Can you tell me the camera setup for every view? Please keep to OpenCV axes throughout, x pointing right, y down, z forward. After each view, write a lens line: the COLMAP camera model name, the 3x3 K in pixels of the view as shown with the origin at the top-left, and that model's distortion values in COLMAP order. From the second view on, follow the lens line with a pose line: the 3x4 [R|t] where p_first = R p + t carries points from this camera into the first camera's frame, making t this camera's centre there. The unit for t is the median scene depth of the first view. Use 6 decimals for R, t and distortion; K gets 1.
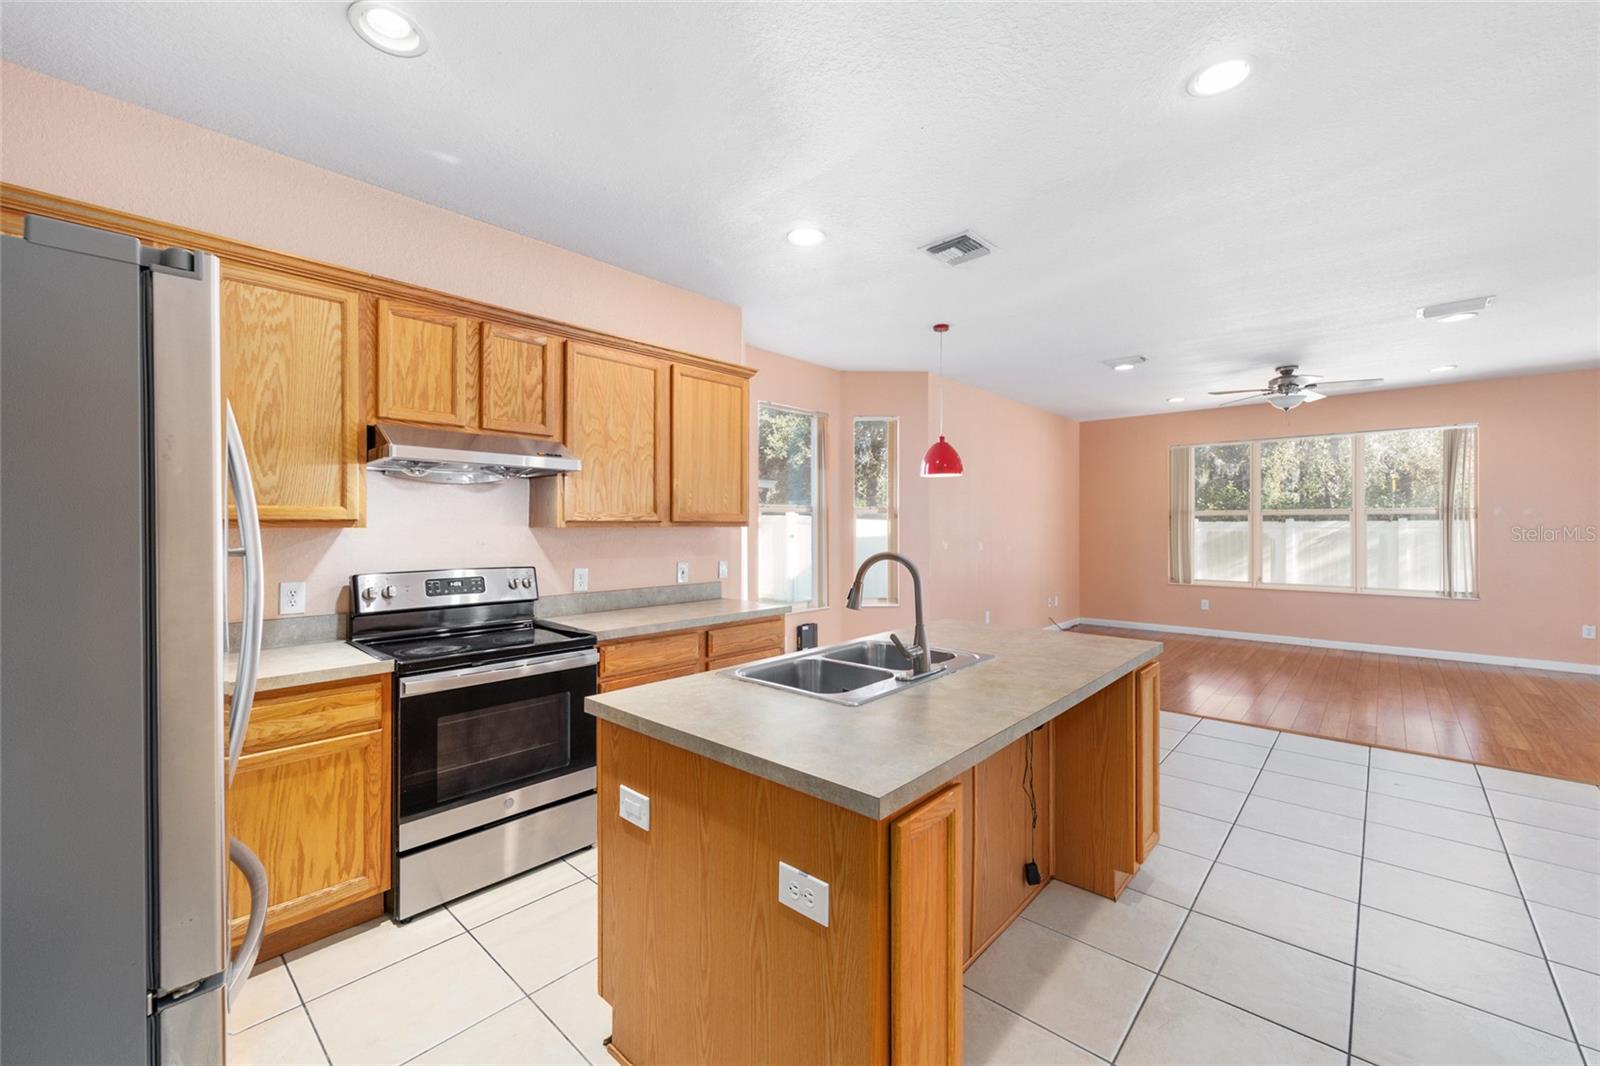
lens RADIAL K [[643.3, 0, 806.4], [0, 643.3, 526.3], [0, 0, 1]] dist [-0.003377, 0.001513]
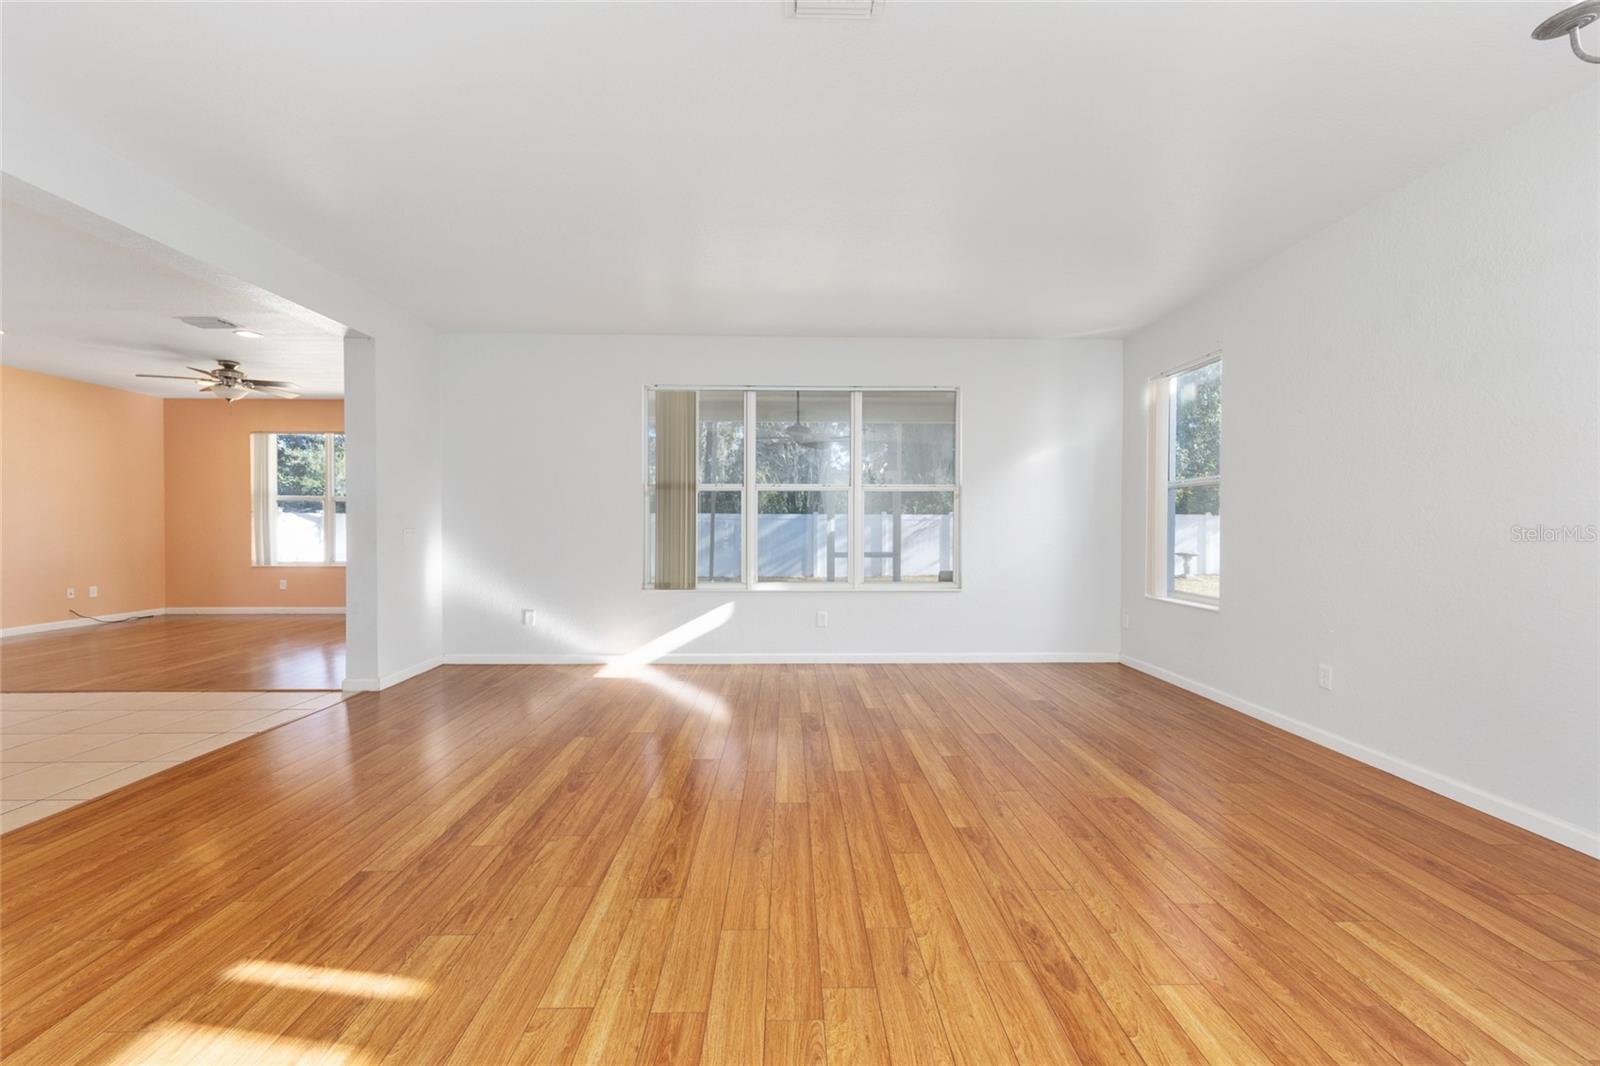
lens RADIAL K [[643.3, 0, 805.1], [0, 643.3, 537.3], [0, 0, 1]] dist [-0.003377, 0.001513]
pose [[0.719984, -0.011431, 0.693896, 1.056362], [-0.002506, 0.999815, 0.019071, 0.045815], [-0.693986, -0.015470, 0.719822, -0.742098]]
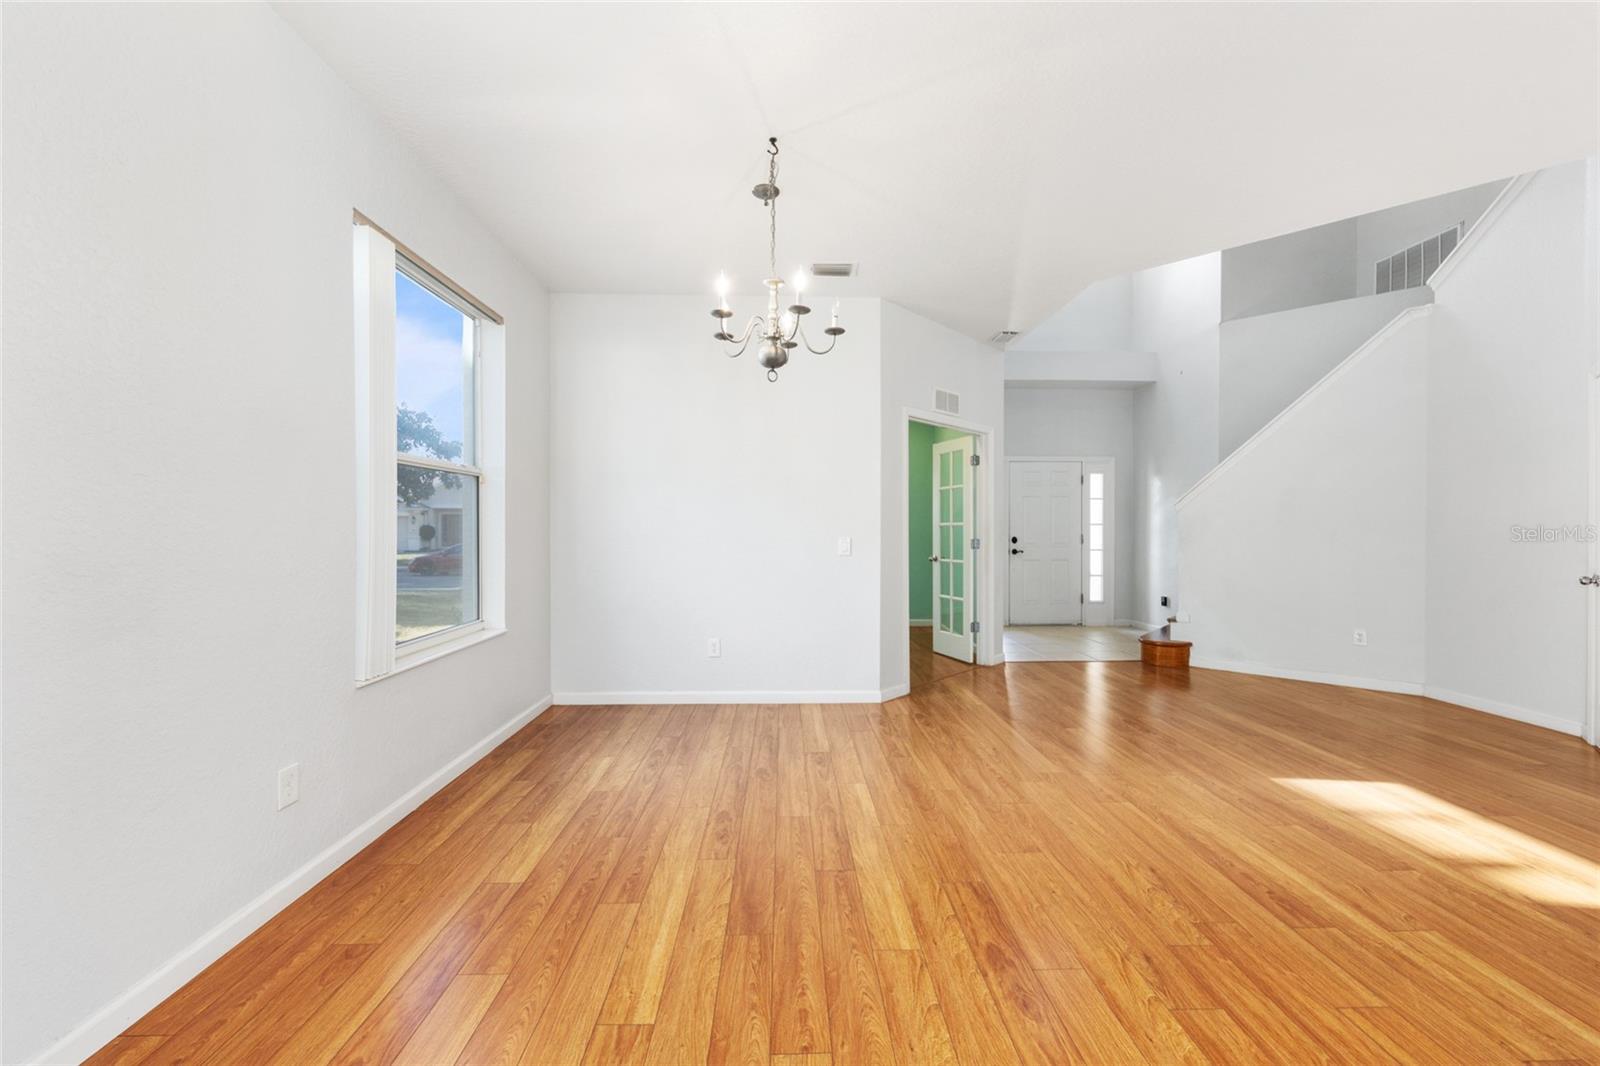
lens RADIAL K [[643.3, 0, 802.9], [0, 643.3, 531.0], [0, 0, 1]] dist [-0.003377, 0.001513]
pose [[-0.717624, 0.003550, -0.696422, 1.925726], [-0.000050, 0.999987, 0.005149, 0.042228], [0.696431, 0.003730, -0.717614, -0.310445]]
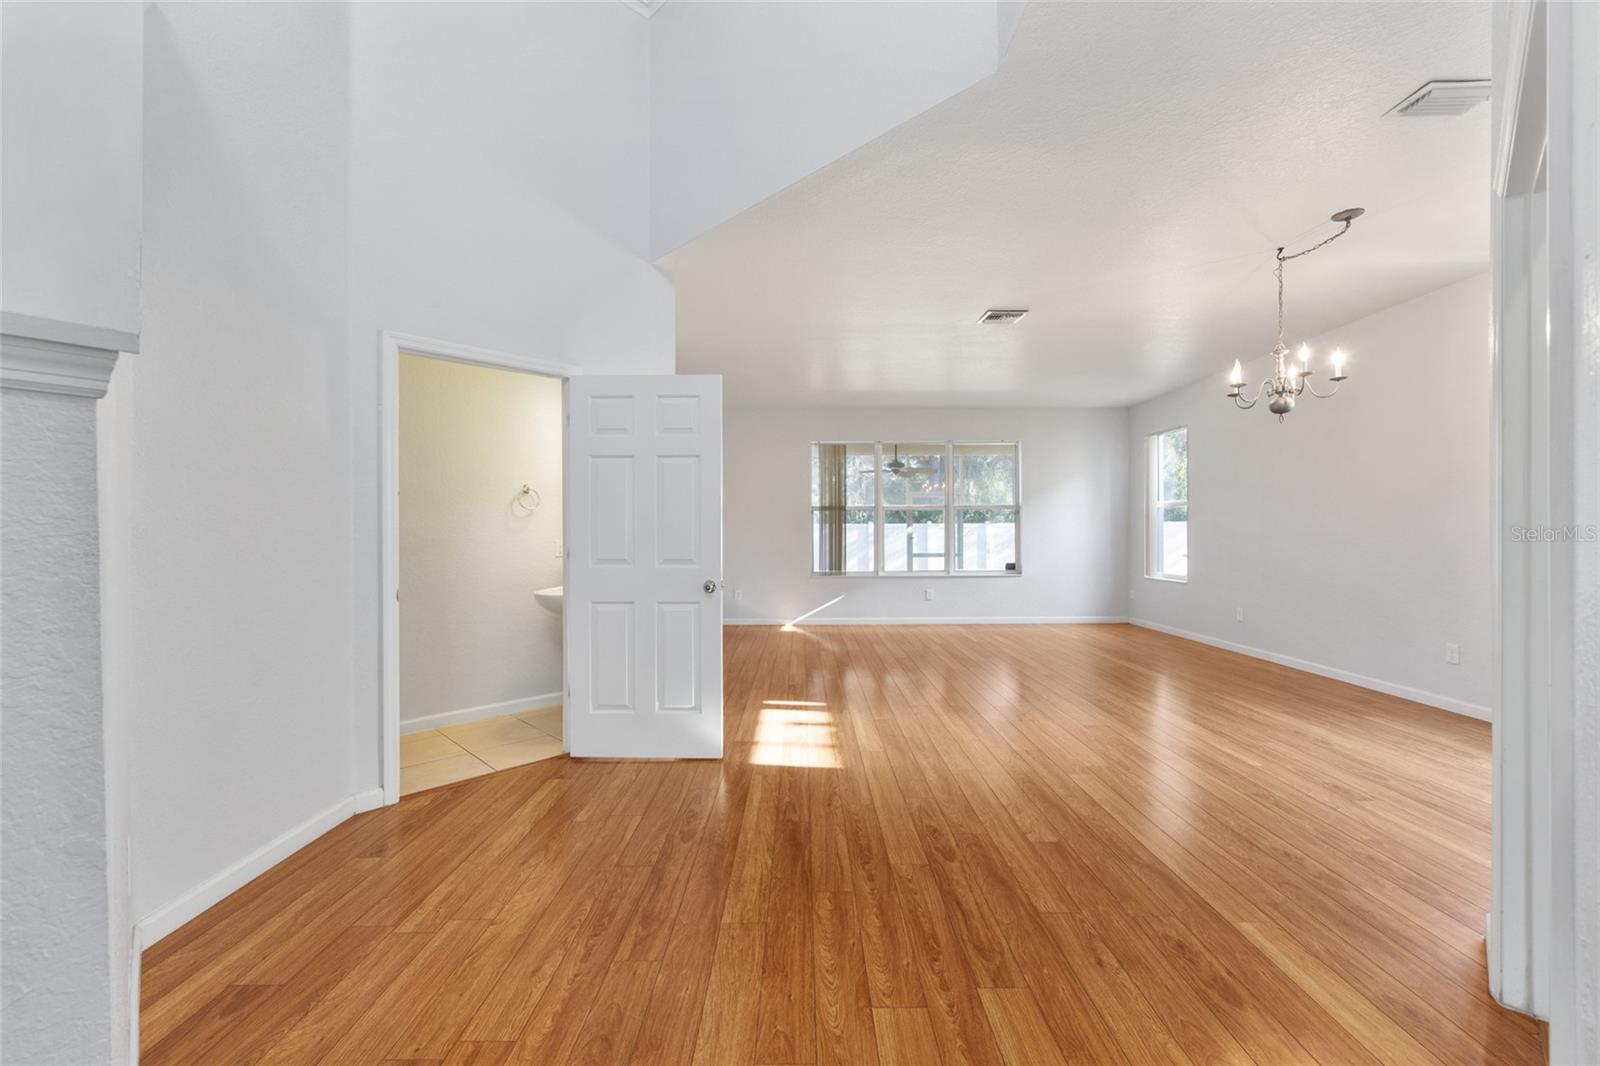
lens RADIAL K [[643.3, 0, 809.8], [0, 643.3, 544.1], [0, 0, 1]] dist [-0.003377, 0.001513]
pose [[0.731604, -0.014369, 0.681578, 0.294917], [0.003425, 0.999843, 0.017403, 0.047175], [-0.681721, -0.010398, 0.731539, -1.052505]]
